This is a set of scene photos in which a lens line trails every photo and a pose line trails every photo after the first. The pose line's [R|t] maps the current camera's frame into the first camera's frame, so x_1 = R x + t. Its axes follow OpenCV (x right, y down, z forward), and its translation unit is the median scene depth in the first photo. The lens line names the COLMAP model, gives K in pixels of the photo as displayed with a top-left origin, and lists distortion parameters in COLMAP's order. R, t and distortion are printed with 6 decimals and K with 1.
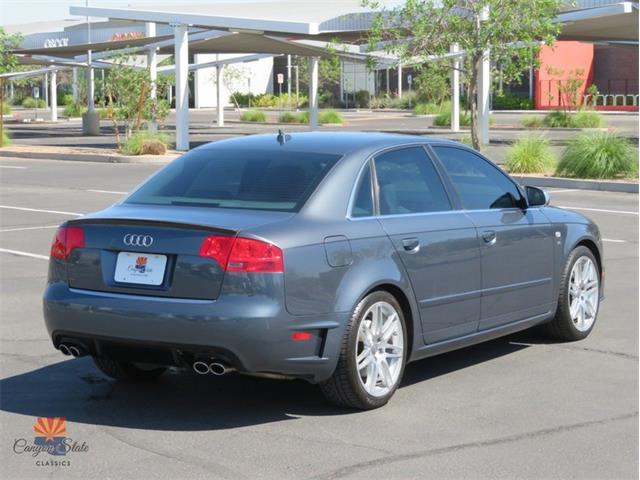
lens RADIAL K [[1651.4, 0, 319.5], [0, 1651.4, 240.0], [0, 0, 1]] dist [-0.001122, 0.000000]
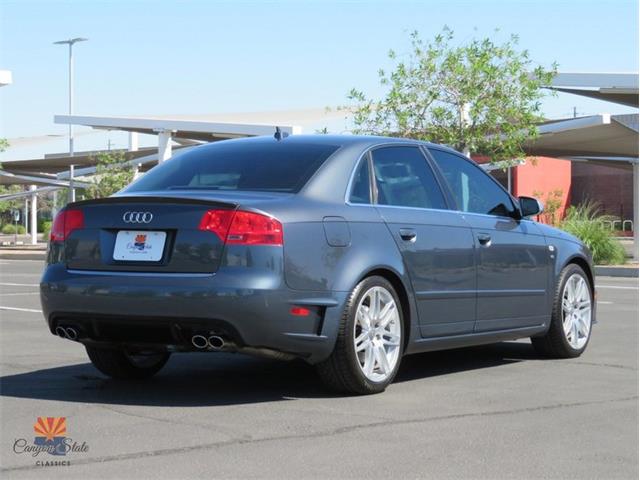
lens RADIAL K [[1651.4, 0, 319.8], [0, 1651.4, 237.1], [0, 0, 1]] dist [-0.001122, 0.000000]
pose [[0.999892, 0.006120, 0.013379, -0.012033], [-0.004976, 0.996461, -0.083904, 0.091496], [-0.013846, 0.083828, 0.996384, 0.000242]]
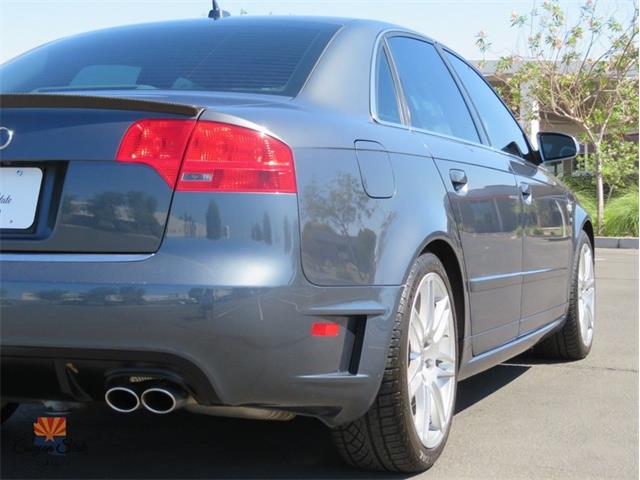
lens RADIAL K [[1283.0, 0, 322.2], [0, 1283.0, 241.9], [0, 0, 1]] dist [-0.030025, 0.000000]
pose [[0.981565, -0.005212, 0.191057, -0.079569], [0.017002, 0.998046, -0.060122, 0.052033], [-0.190371, 0.062262, 0.979736, 0.589686]]
